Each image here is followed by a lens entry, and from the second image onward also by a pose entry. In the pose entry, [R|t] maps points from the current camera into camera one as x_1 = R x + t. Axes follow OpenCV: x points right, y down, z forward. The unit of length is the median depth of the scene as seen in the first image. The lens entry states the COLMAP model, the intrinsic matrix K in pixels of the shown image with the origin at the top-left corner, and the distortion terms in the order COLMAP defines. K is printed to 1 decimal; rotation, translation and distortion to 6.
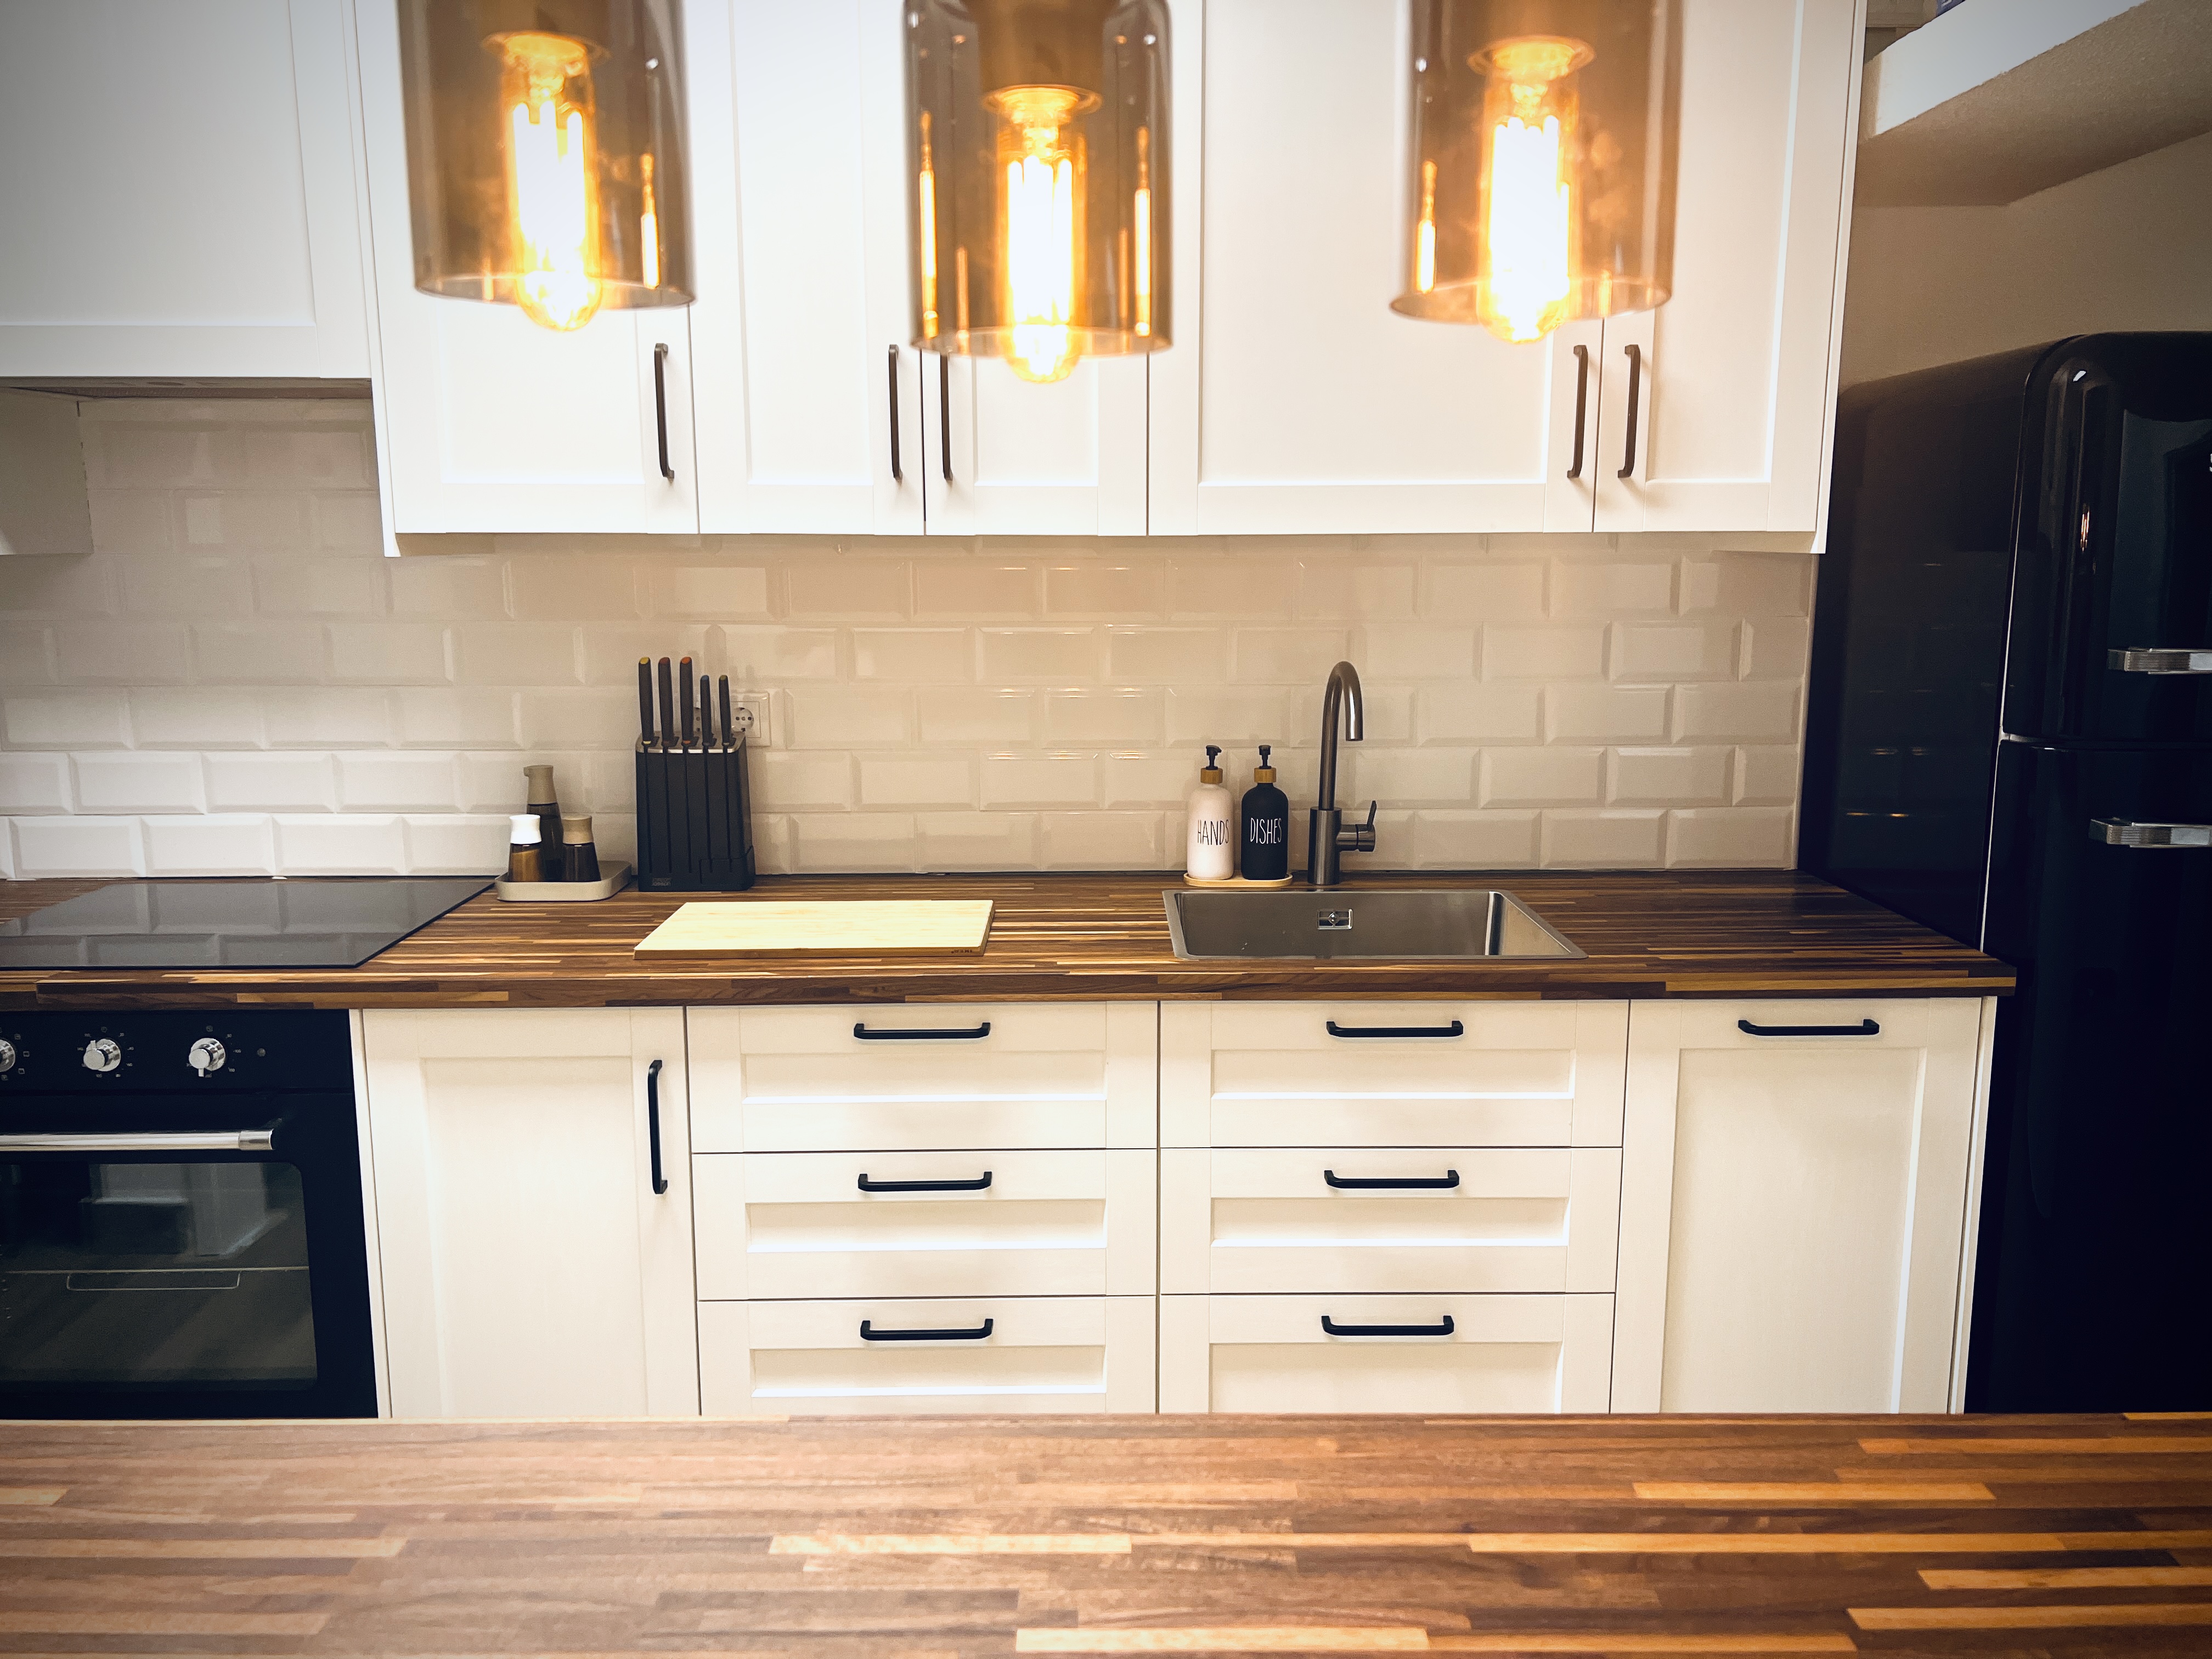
lens RADIAL K [[1675.7, 0, 1106.7], [0, 1675.7, 818.8], [0, 0, 1]] dist [0.060595, -0.085686]
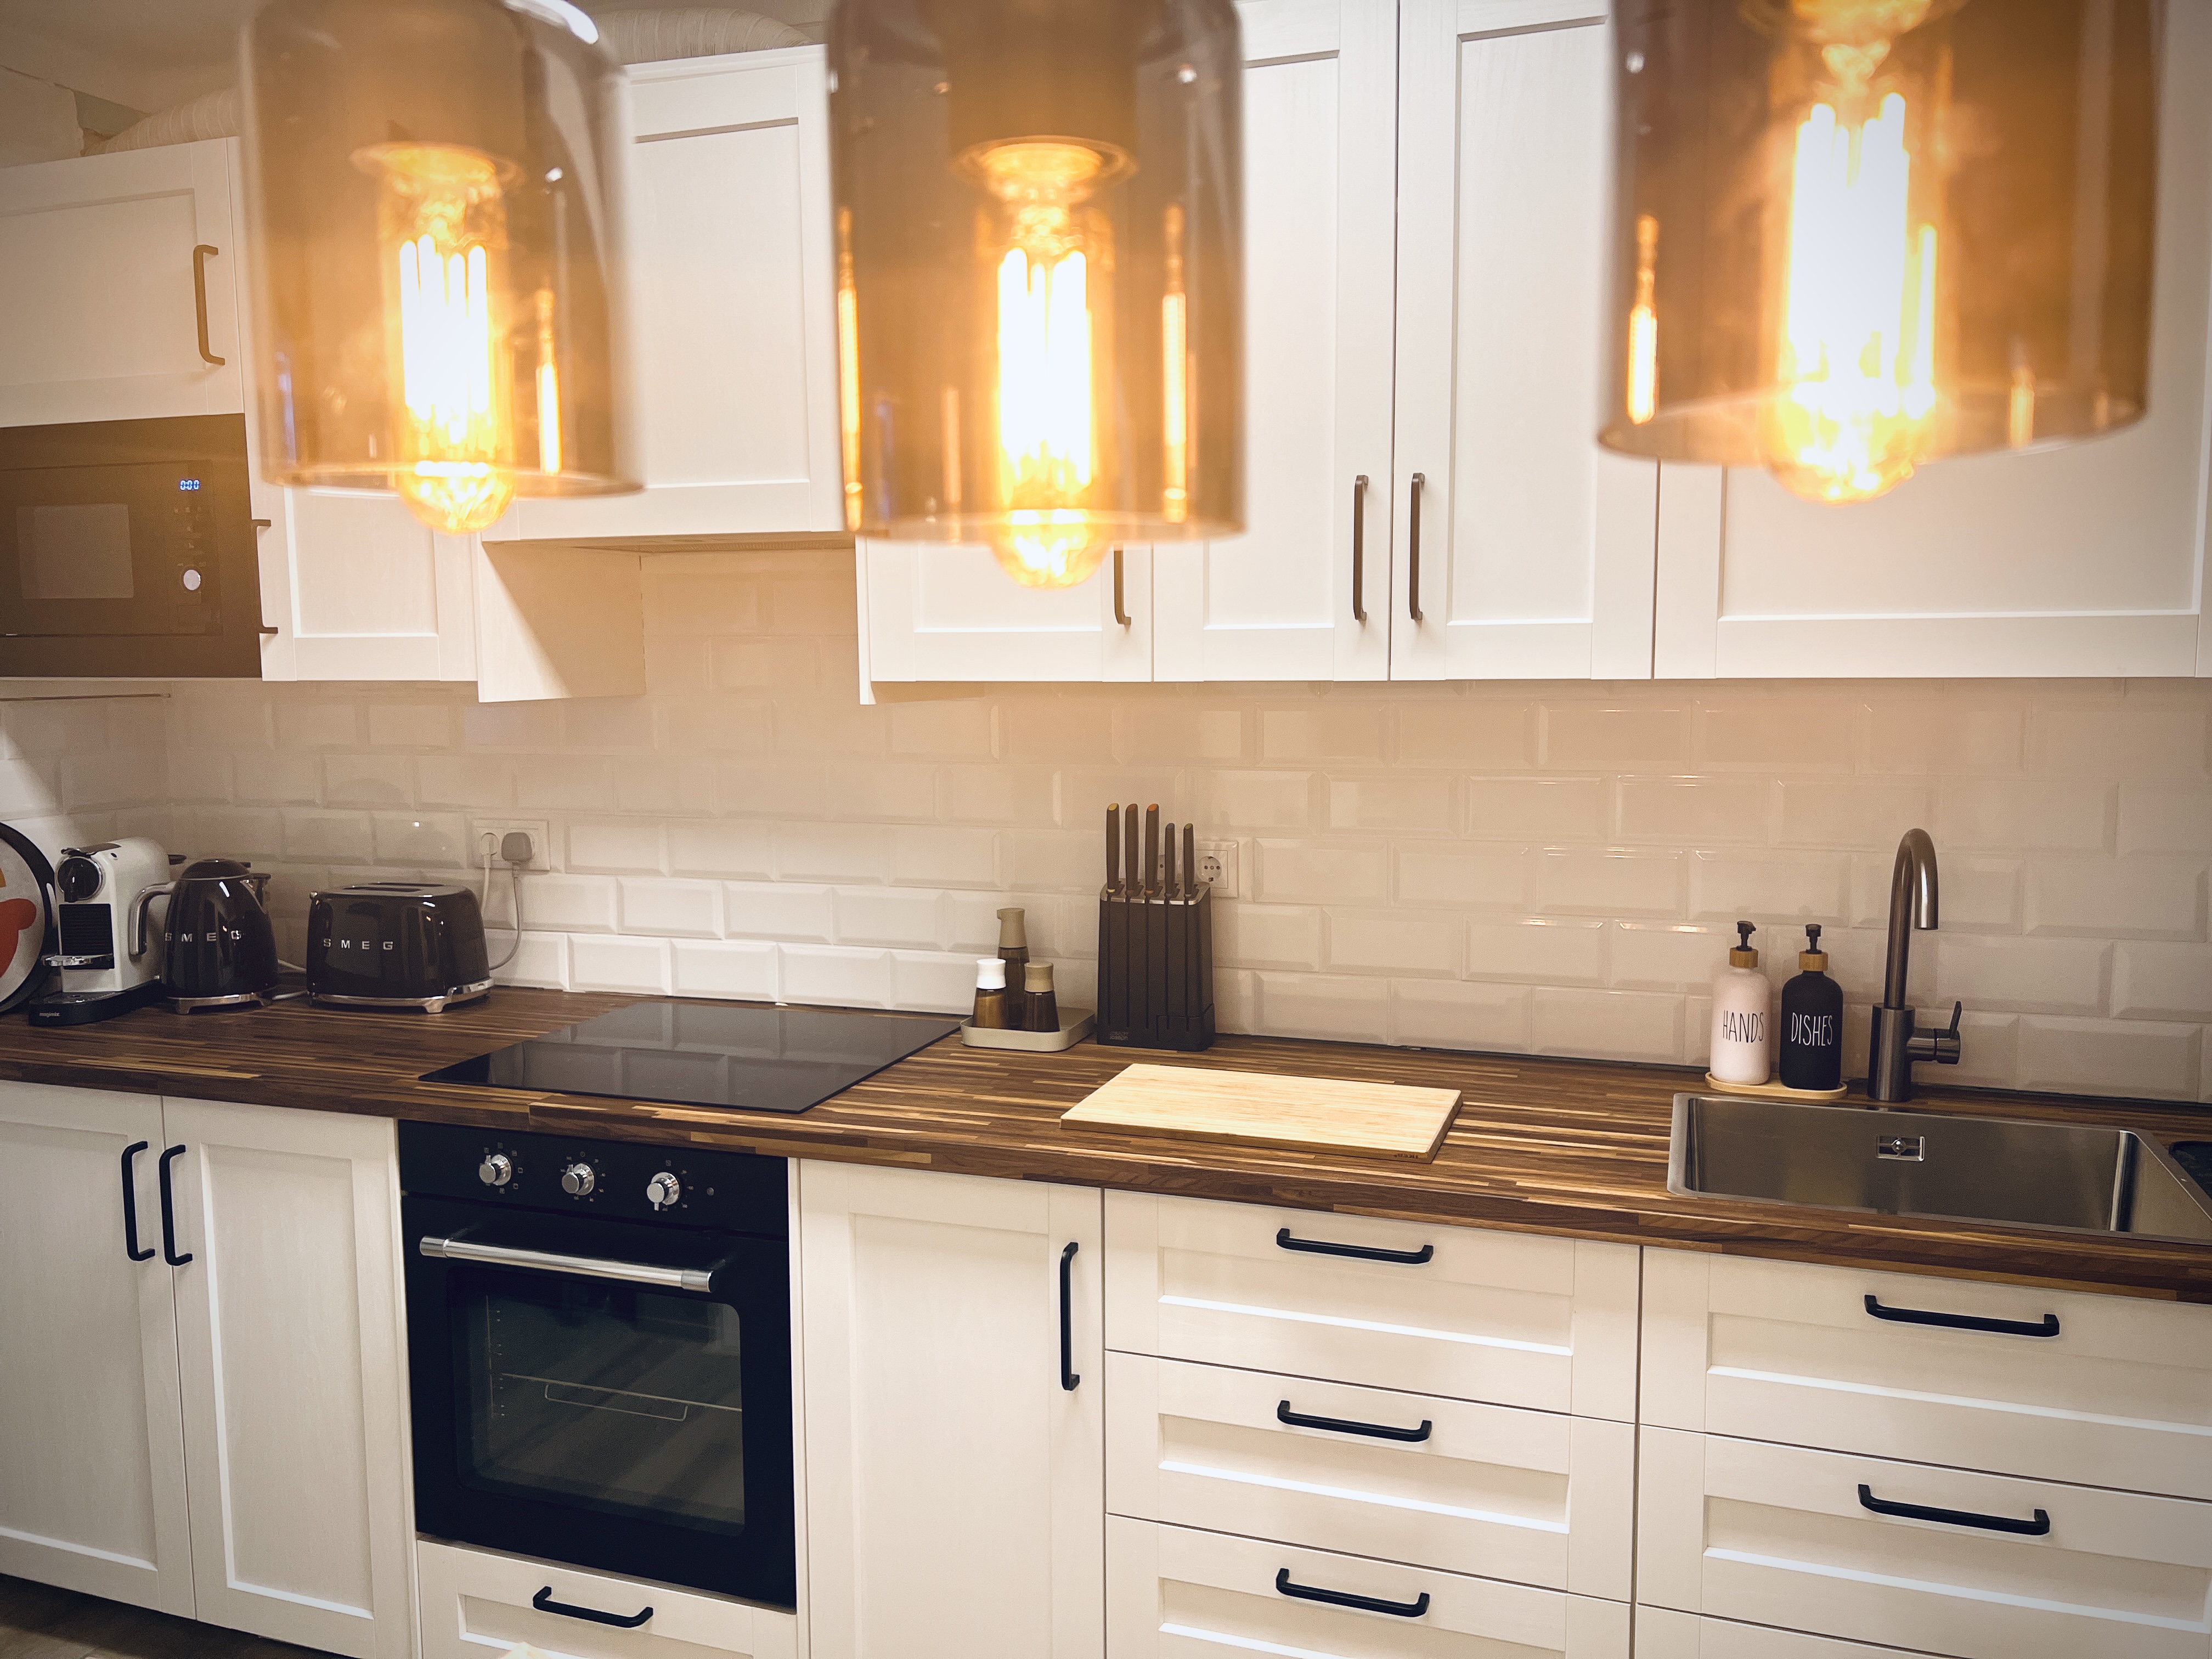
lens RADIAL K [[1675.7, 0, 1092.9], [0, 1675.7, 818.2], [0, 0, 1]] dist [0.060595, -0.085686]
pose [[0.938501, 0.027003, -0.344220, 0.054480], [-0.049902, 0.997078, -0.057838, -0.035885], [0.341653, 0.071459, 0.937106, 0.107771]]
